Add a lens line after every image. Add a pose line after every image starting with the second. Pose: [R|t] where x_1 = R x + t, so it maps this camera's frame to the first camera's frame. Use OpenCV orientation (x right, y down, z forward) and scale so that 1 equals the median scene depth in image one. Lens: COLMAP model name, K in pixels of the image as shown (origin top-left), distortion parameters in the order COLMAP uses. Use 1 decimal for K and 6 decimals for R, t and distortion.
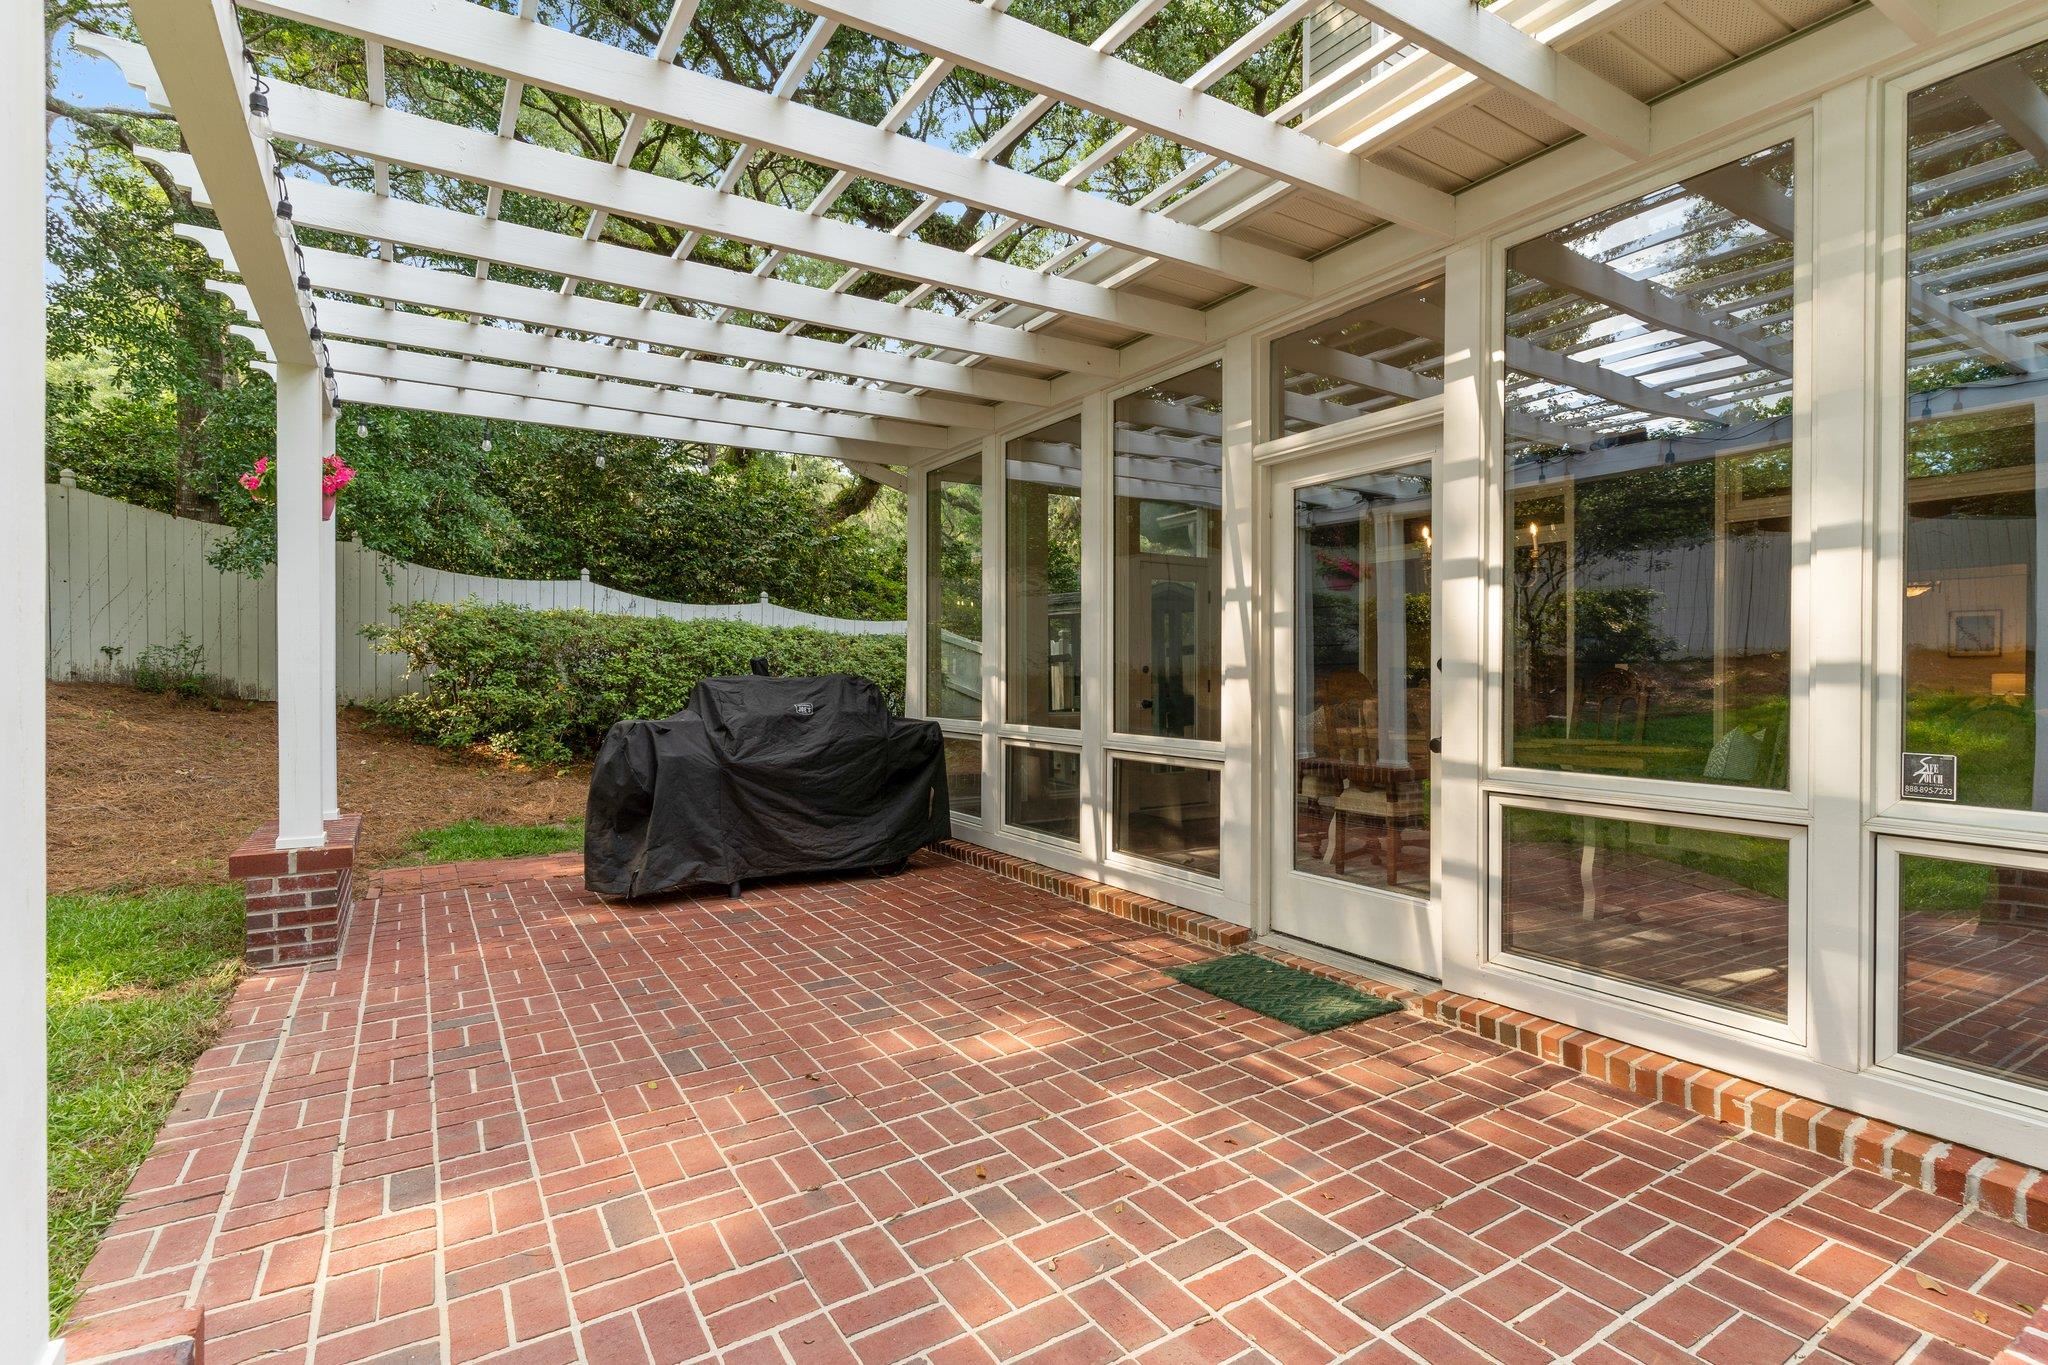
lens RADIAL K [[970.0, 0, 1016.7], [0, 970.0, 679.9], [0, 0, 1]] dist [-0.000939, -0.000493]
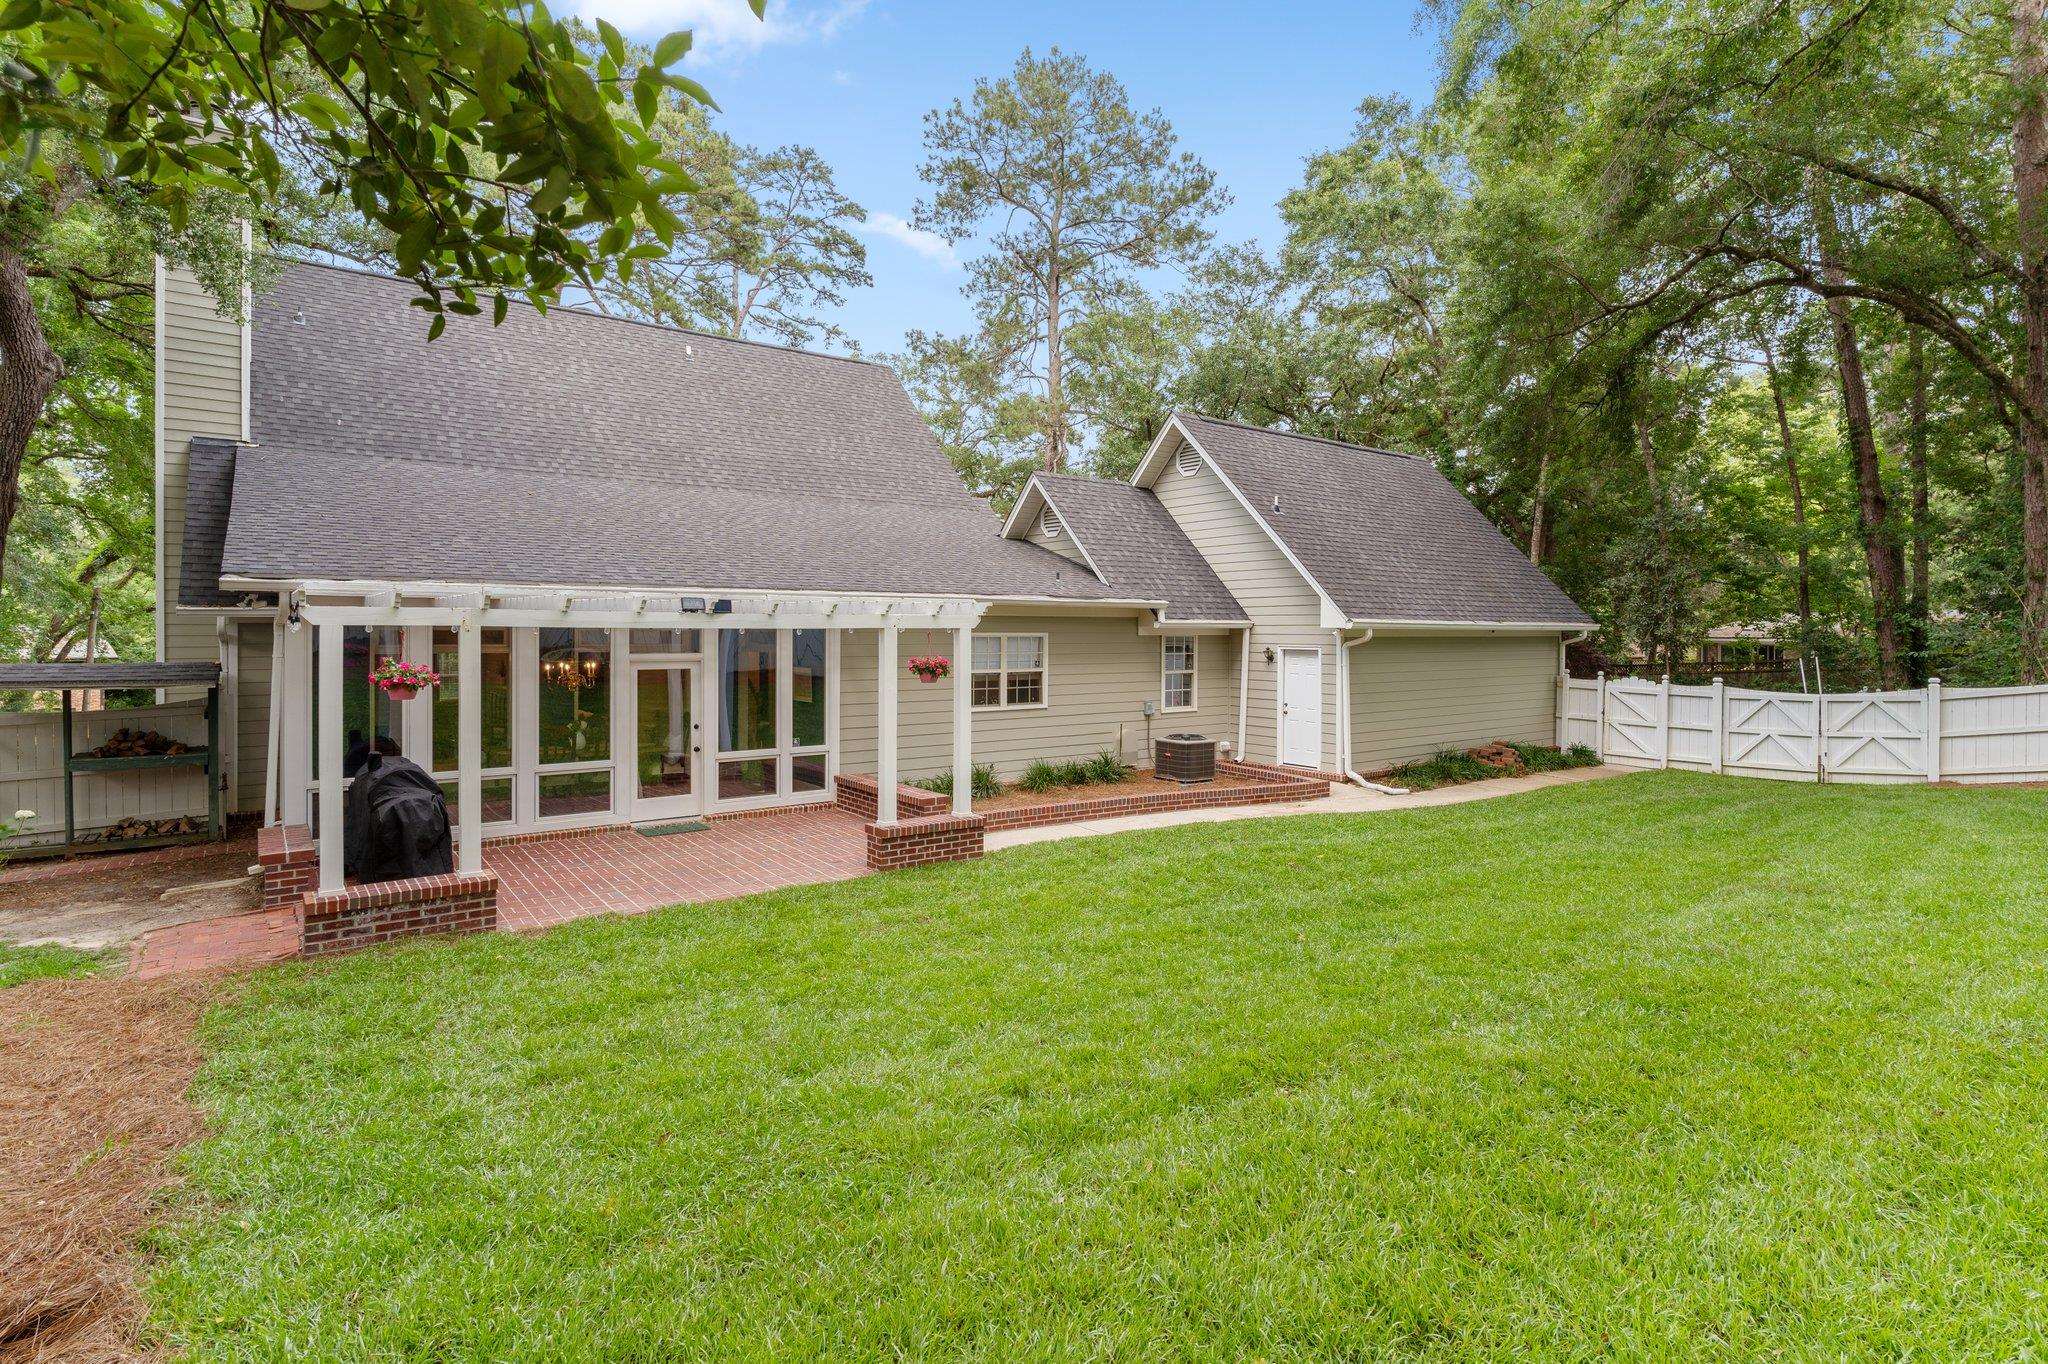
lens RADIAL K [[1012.5, 0, 1046.9], [0, 1012.5, 637.9], [0, 0, 1]] dist [0.000188, 0.000056]
pose [[-0.113417, -0.010728, 0.993490, -2.993529], [-0.001330, 0.999942, 0.010646, -0.337596], [-0.993547, -0.000114, -0.113425, 0.126035]]
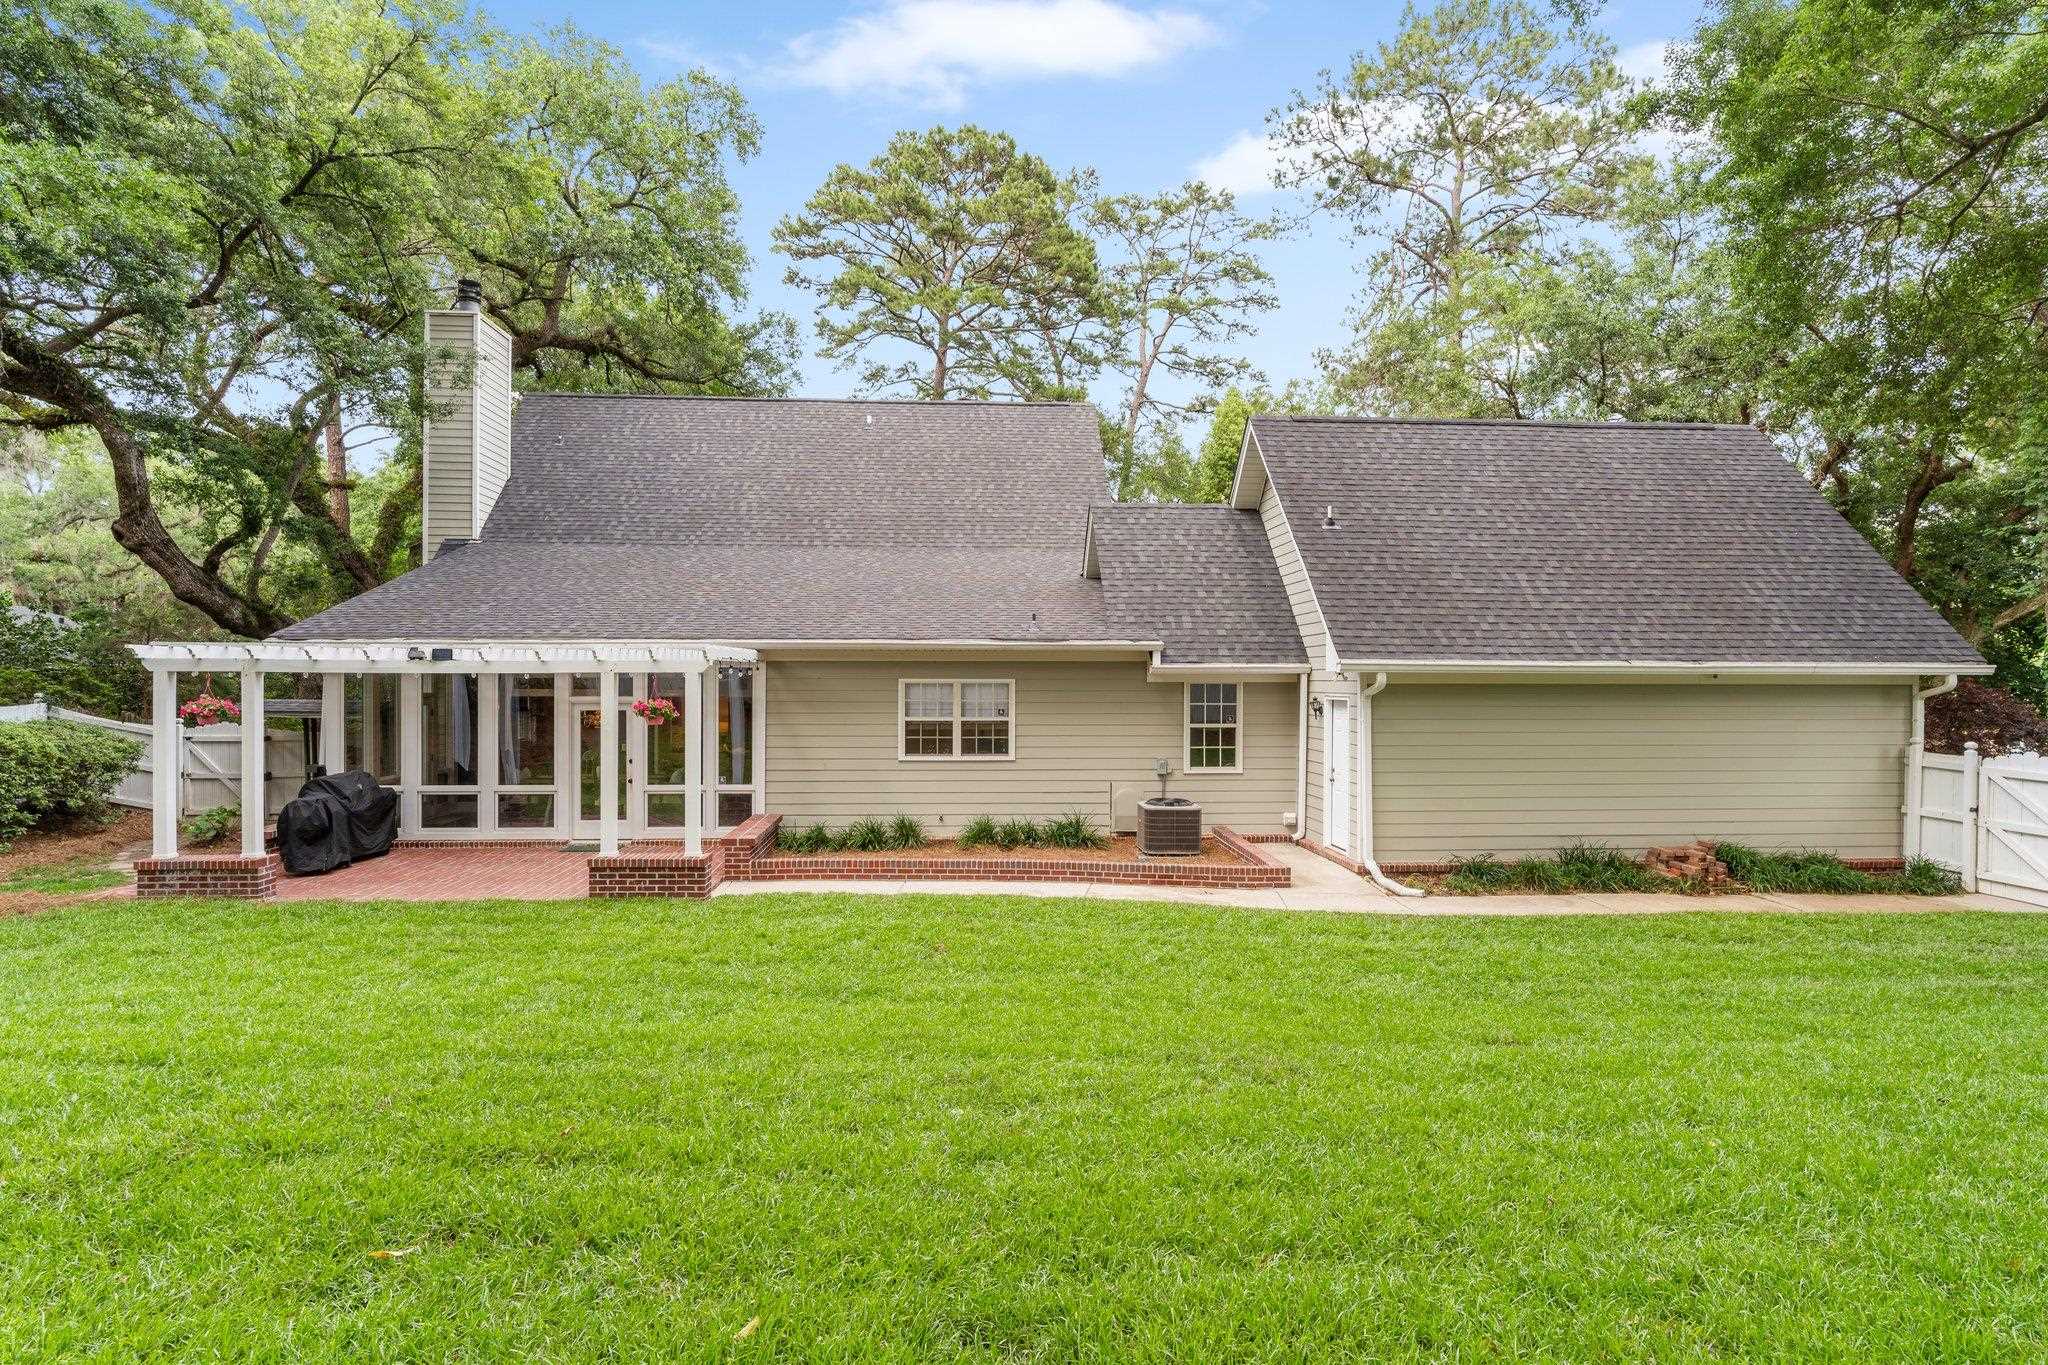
lens RADIAL K [[1063.4, 0, 1024.0], [0, 1063.4, 682.5], [0, 0, 1]] dist [-0.001593, -0.000367]
pose [[0.455586, -0.003464, 0.890185, -2.433329], [0.001600, 0.999994, 0.003072, -0.313522], [-0.890190, 0.000024, 0.455589, -2.215480]]
